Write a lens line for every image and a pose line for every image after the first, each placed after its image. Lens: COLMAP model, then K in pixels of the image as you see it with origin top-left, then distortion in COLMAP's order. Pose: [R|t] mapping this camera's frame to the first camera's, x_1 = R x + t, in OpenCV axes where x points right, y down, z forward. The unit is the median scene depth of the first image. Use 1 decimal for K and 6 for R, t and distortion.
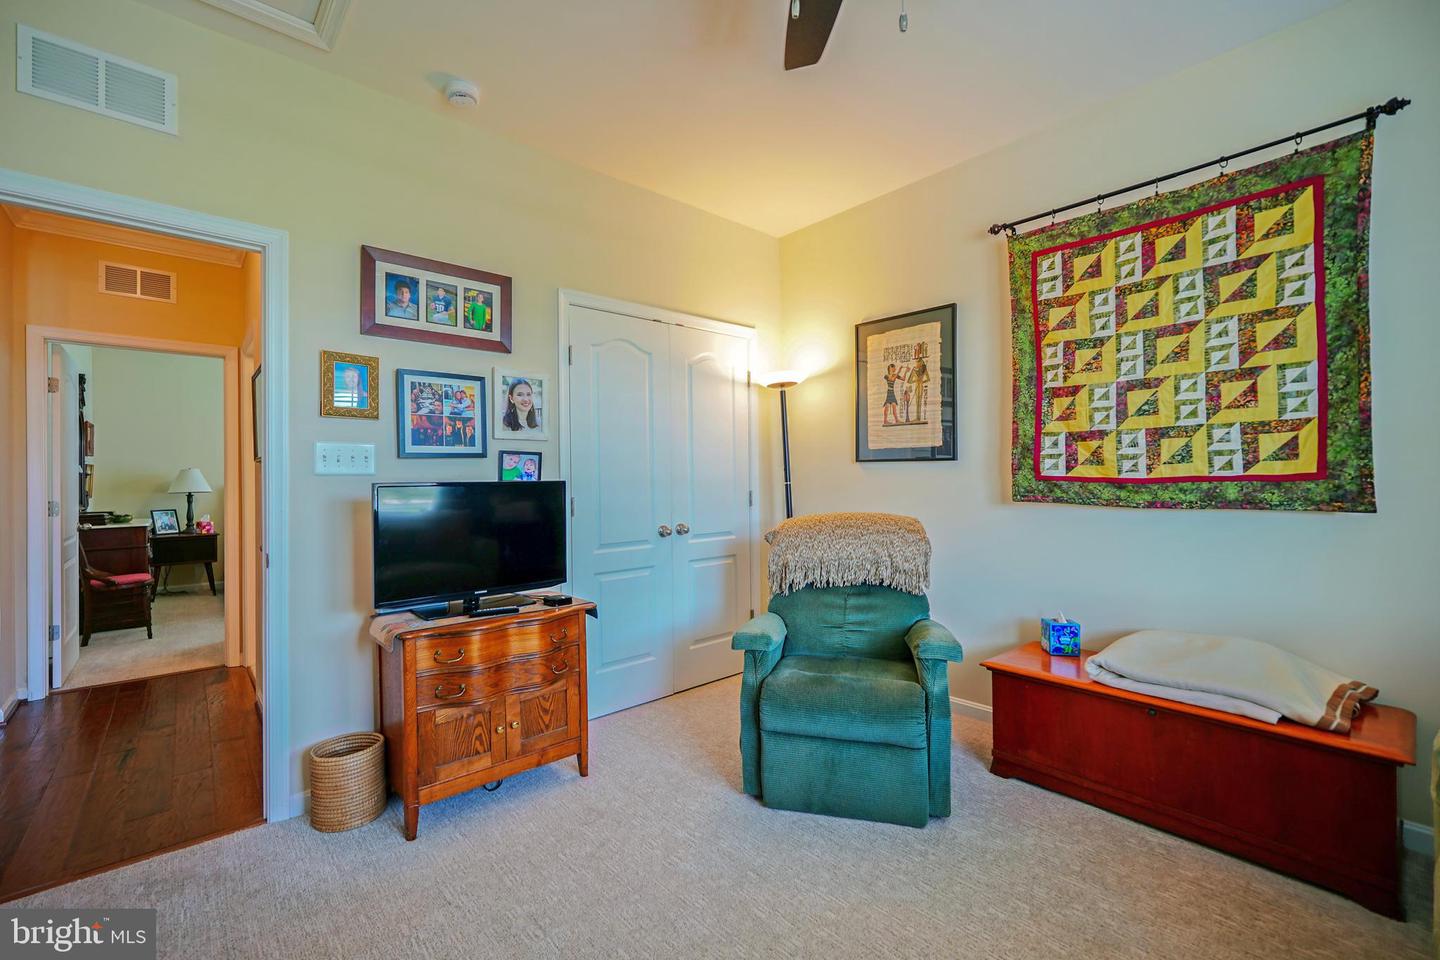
lens RADIAL K [[611.7, 0, 711.2], [0, 611.7, 476.7], [0, 0, 1]] dist [0.000546, 0.001034]
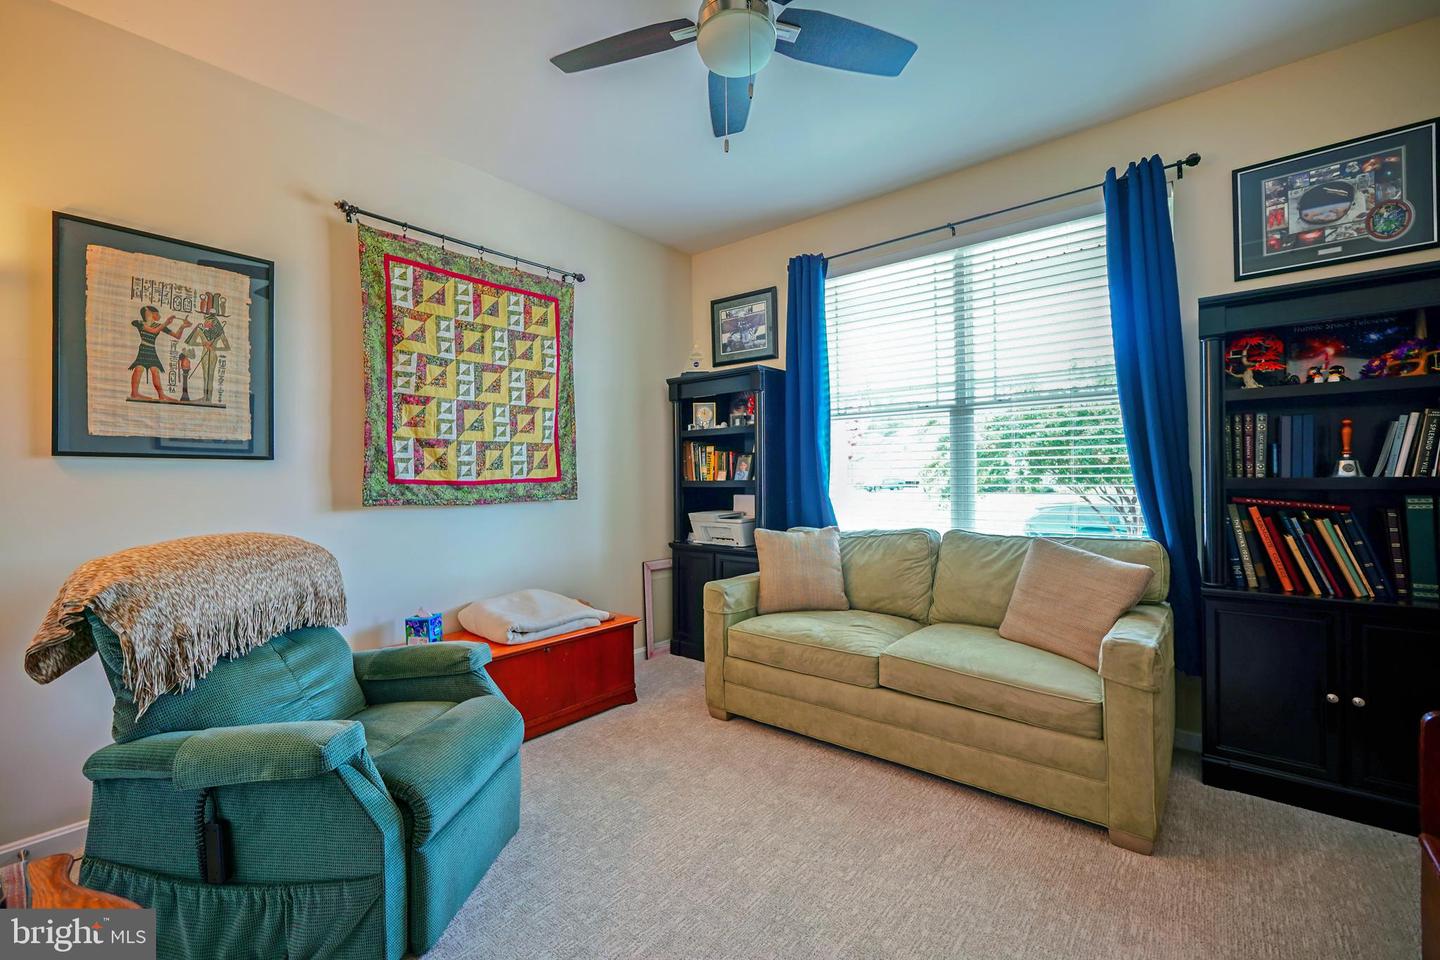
lens RADIAL K [[611.7, 0, 711.2], [0, 611.7, 476.7], [0, 0, 1]] dist [0.000546, 0.001034]
pose [[-0.152234, 0.011812, 0.988274, -0.572975], [0.012068, 0.999876, -0.010092, 0.011721], [-0.988271, 0.010390, -0.152358, 0.686981]]
